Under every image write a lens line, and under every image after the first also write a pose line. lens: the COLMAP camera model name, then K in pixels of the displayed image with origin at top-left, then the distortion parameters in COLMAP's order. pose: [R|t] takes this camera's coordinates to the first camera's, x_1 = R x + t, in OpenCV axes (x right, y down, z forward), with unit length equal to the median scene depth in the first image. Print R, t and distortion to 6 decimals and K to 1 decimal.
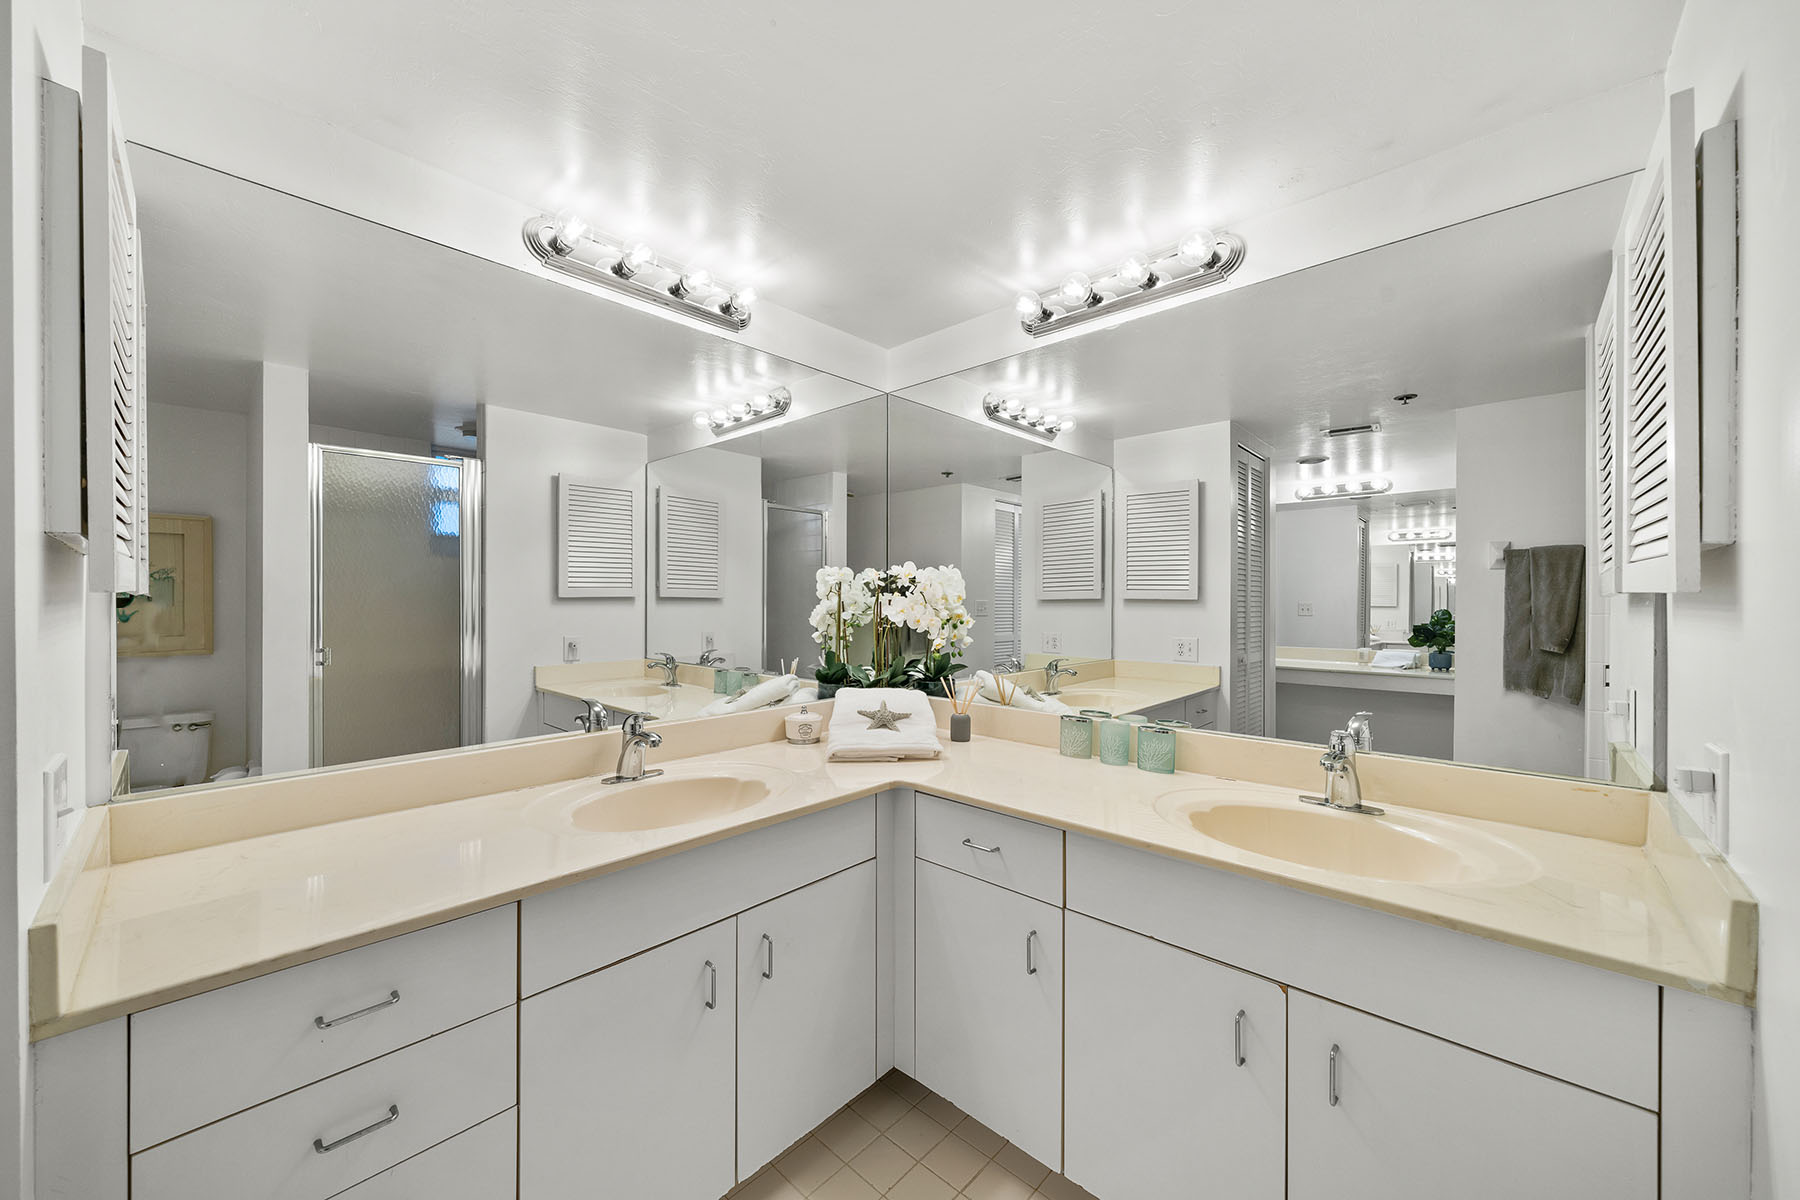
lens RADIAL K [[662.8, 0, 901.9], [0, 662.8, 599.3], [0, 0, 1]] dist [0.001416, -0.000040]
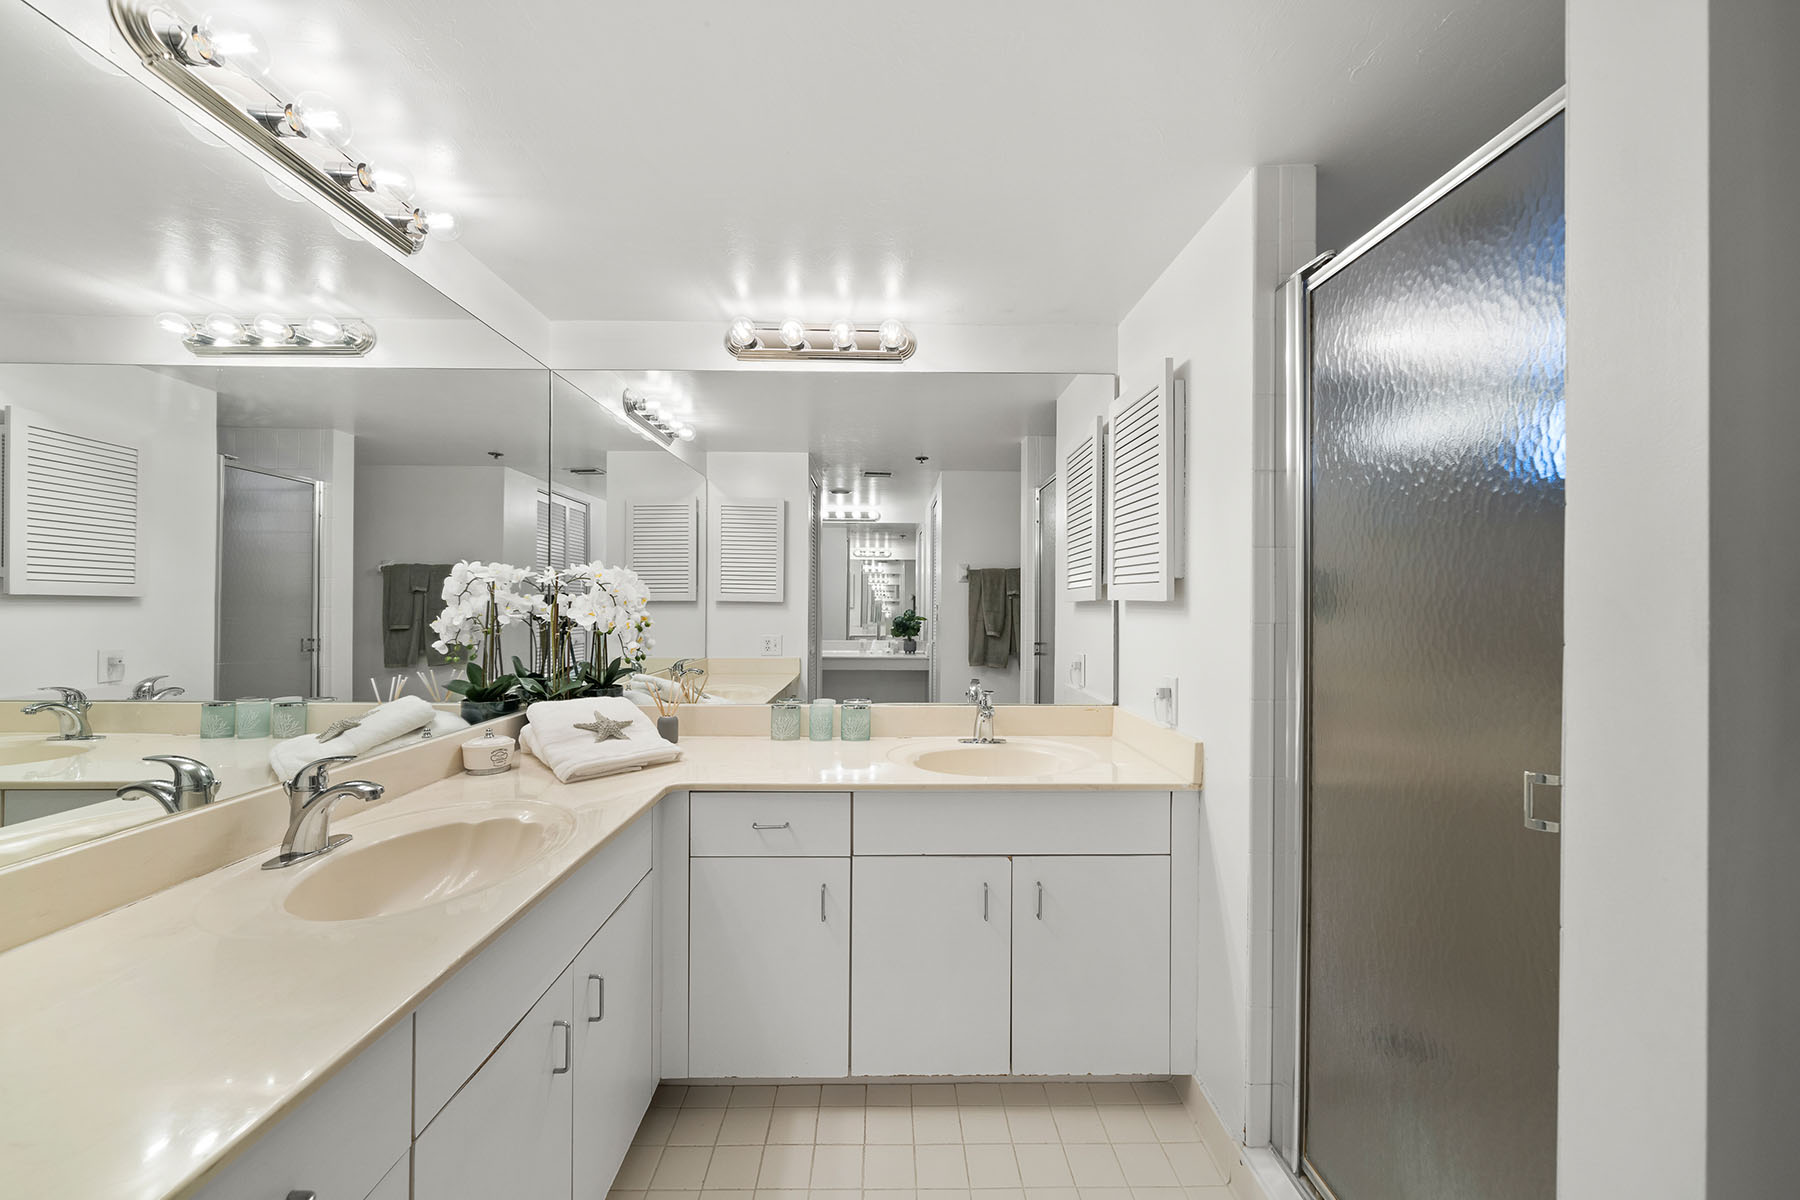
lens RADIAL K [[662.8, 0, 891.7], [0, 662.8, 599.3], [0, 0, 1]] dist [0.001416, -0.000040]
pose [[0.720631, 0.006310, 0.693290, -0.261192], [-0.005491, 0.999979, -0.003394, -0.001144], [-0.693297, -0.001361, 0.720651, 0.033729]]
